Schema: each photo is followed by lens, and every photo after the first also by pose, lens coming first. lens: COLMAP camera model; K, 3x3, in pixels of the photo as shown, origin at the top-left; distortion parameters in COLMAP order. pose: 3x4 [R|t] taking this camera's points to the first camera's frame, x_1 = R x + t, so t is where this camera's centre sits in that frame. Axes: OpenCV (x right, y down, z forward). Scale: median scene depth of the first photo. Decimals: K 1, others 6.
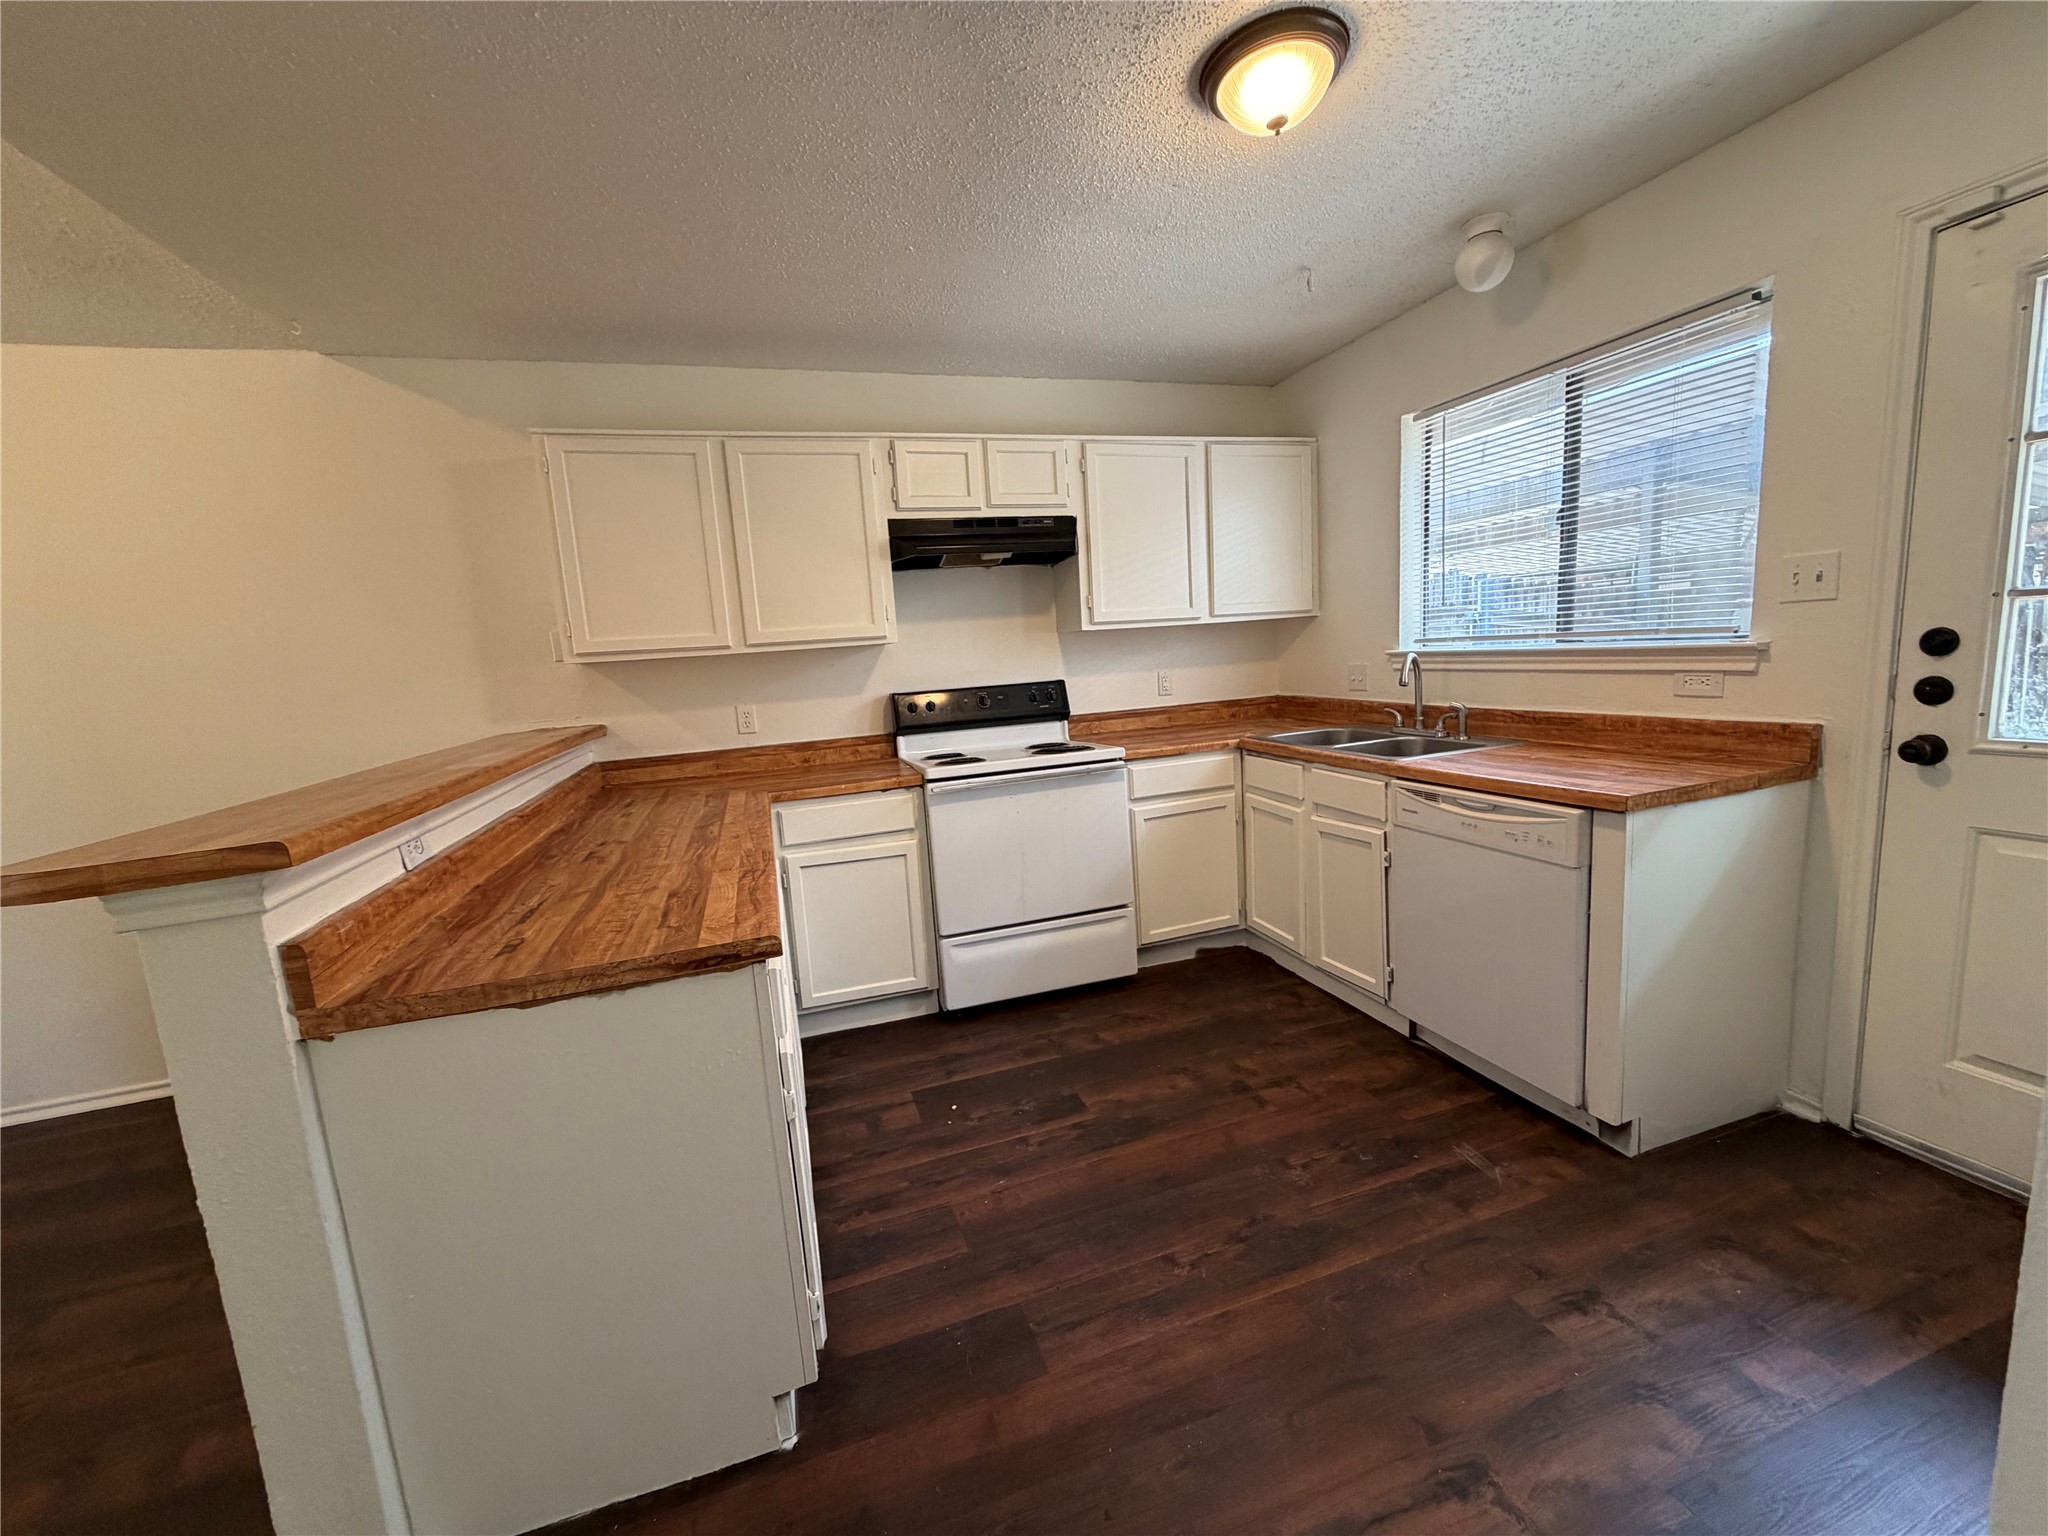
lens RADIAL K [[814.9, 0, 1018.2], [0, 814.9, 769.7], [0, 0, 1]] dist [-0.001700, 0.000640]
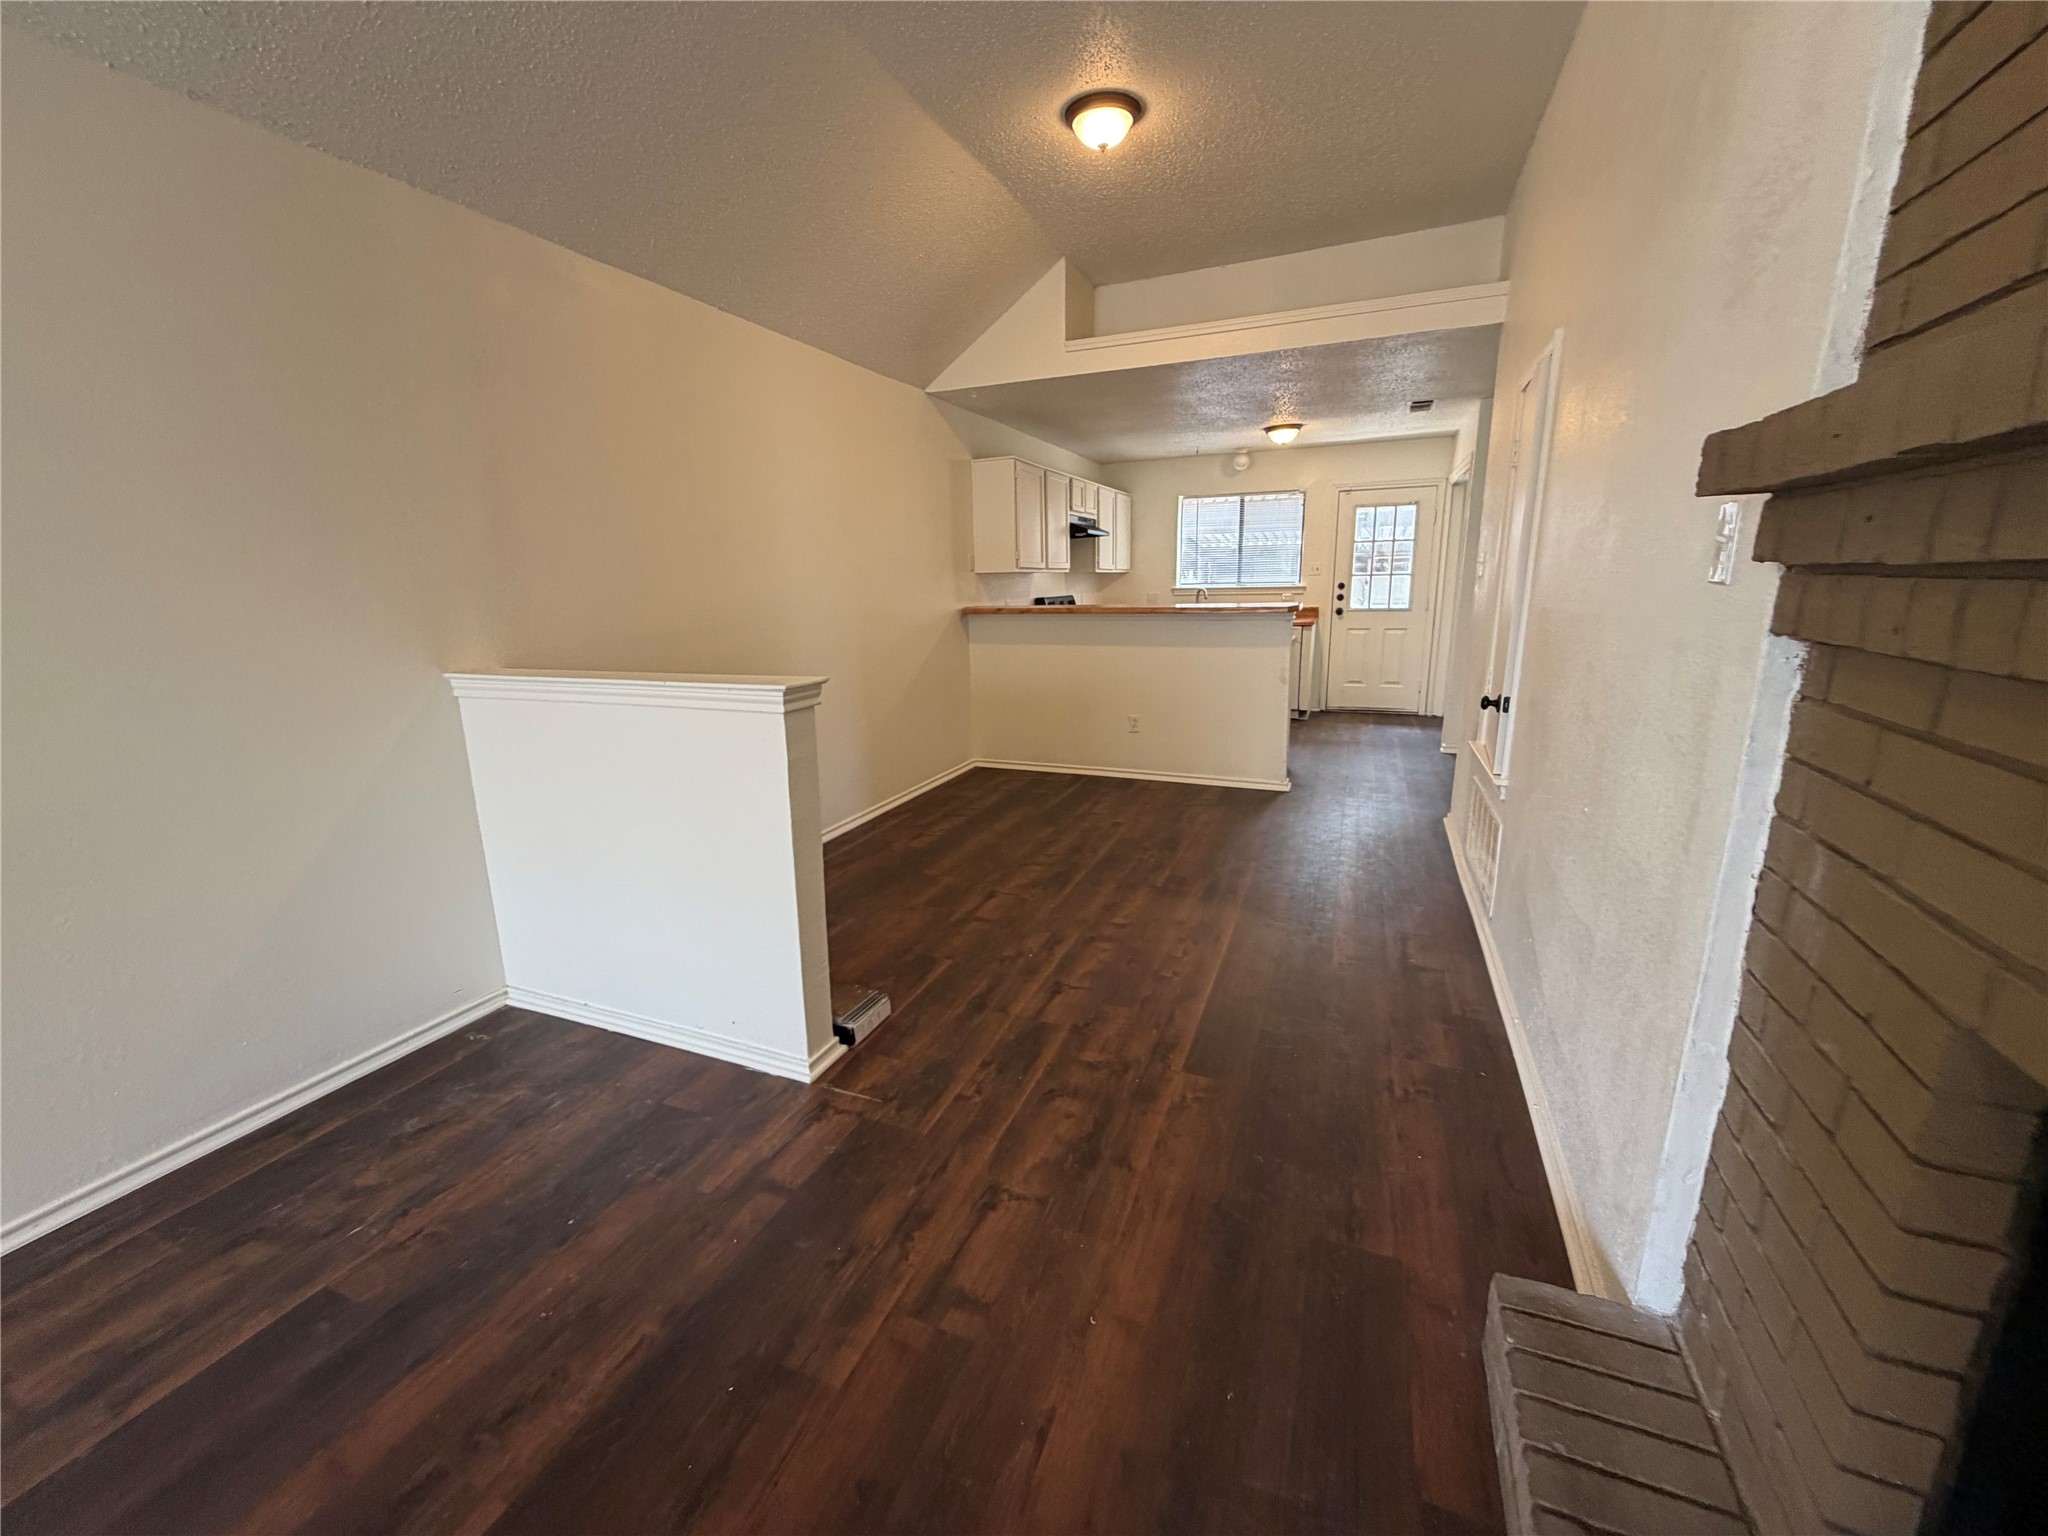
lens RADIAL K [[814.9, 0, 1017.5], [0, 814.9, 767.8], [0, 0, 1]] dist [-0.001700, 0.000640]
pose [[0.648239, -0.118164, 0.752212, -2.089791], [0.089670, 0.992858, 0.078691, 0.191961], [-0.756138, 0.016440, 0.654205, -0.326468]]
